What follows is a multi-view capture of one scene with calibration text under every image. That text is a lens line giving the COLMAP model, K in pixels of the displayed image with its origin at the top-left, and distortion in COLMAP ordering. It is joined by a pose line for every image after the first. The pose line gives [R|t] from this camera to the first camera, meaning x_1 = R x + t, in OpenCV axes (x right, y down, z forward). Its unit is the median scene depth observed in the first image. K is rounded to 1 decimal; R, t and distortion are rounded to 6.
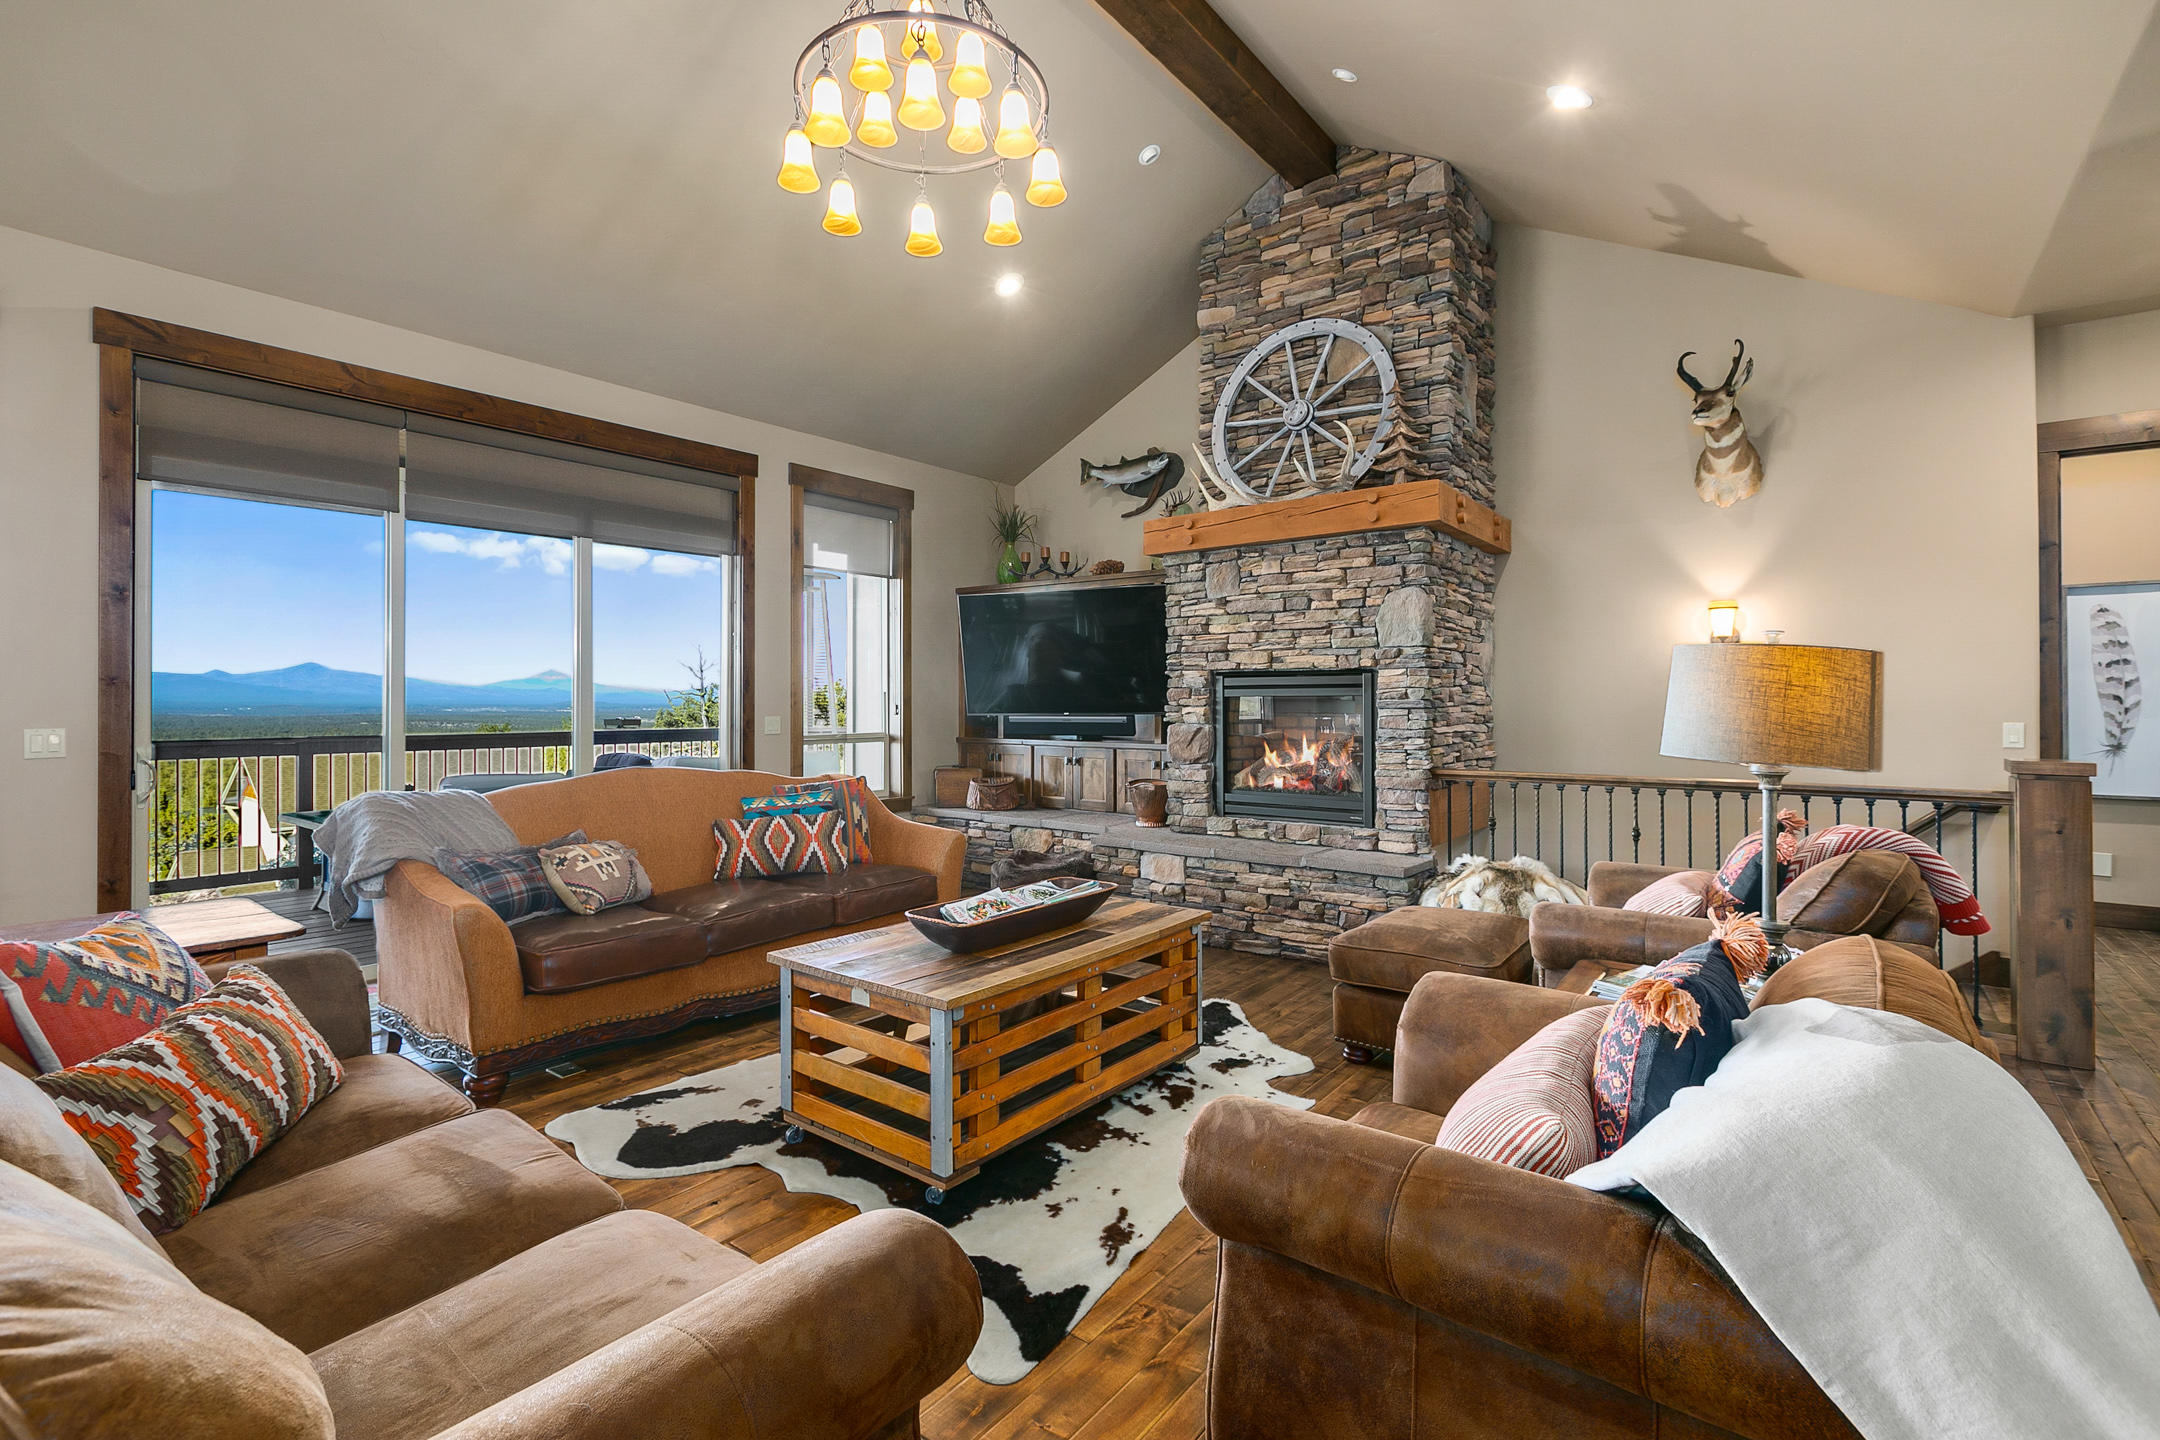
lens RADIAL K [[963.1, 0, 1079.2], [0, 963.1, 695.8], [0, 0, 1]] dist [-0.002884, -0.000395]
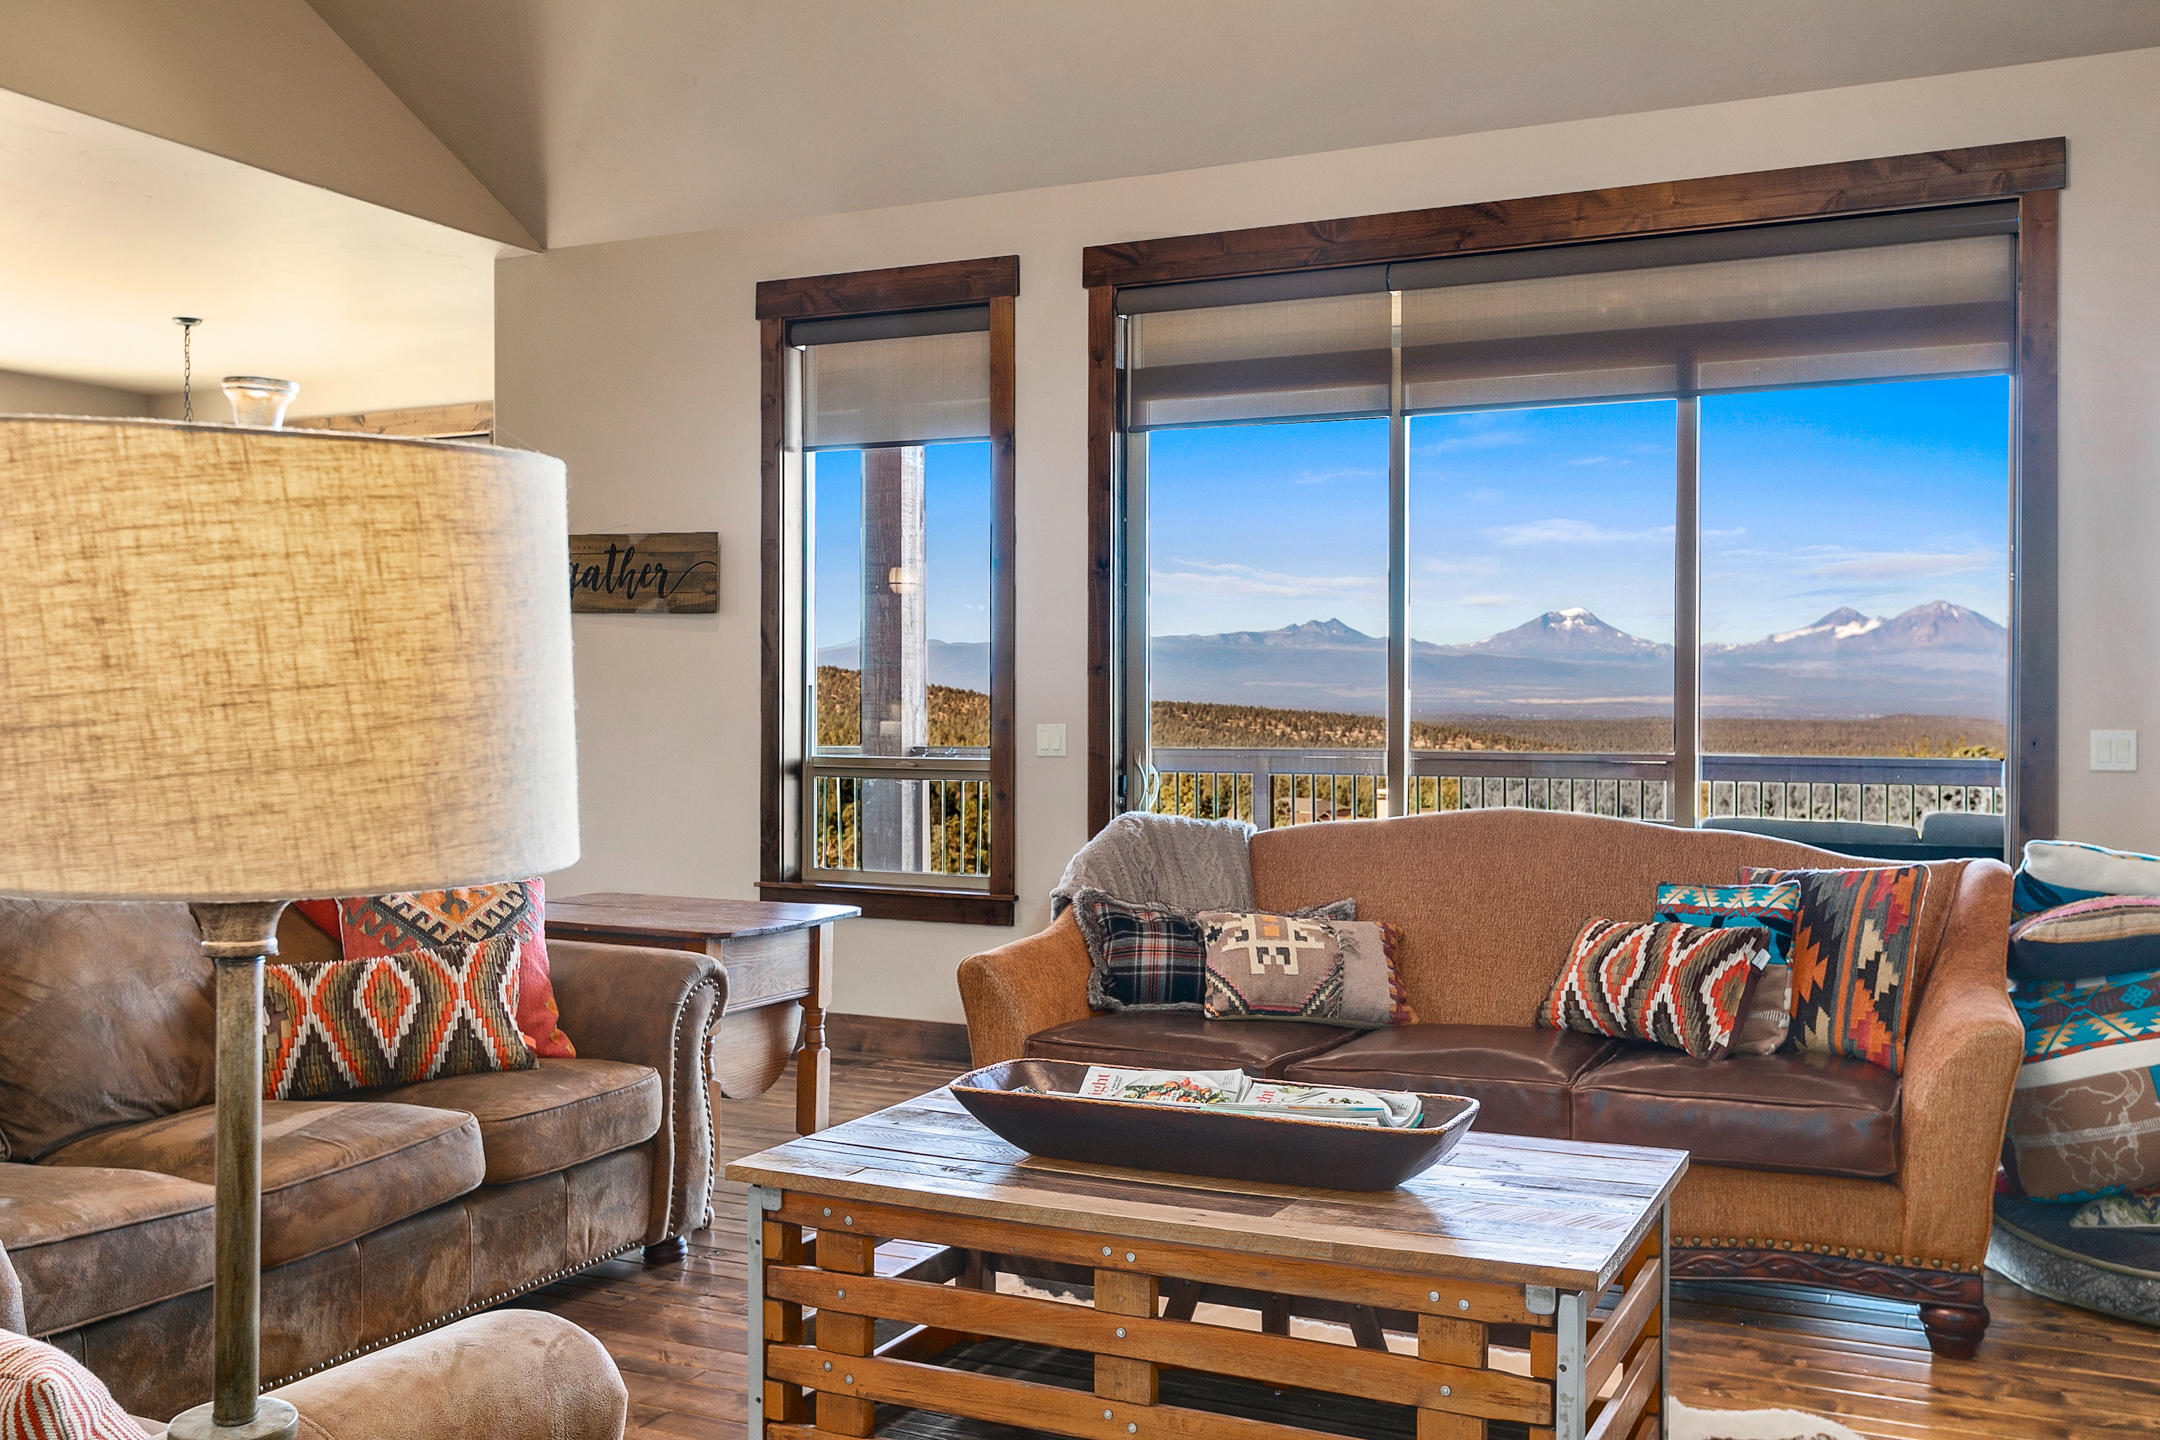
lens RADIAL K [[1899.0, 0, 1077.5], [0, 1899.0, 721.6], [0, 0, 1]] dist [-0.000665, -0.000832]
pose [[0.230813, -0.005076, -0.972985, 0.660336], [-0.002698, 0.999979, -0.005856, 0.037456], [0.972994, 0.003977, 0.230795, 0.607683]]
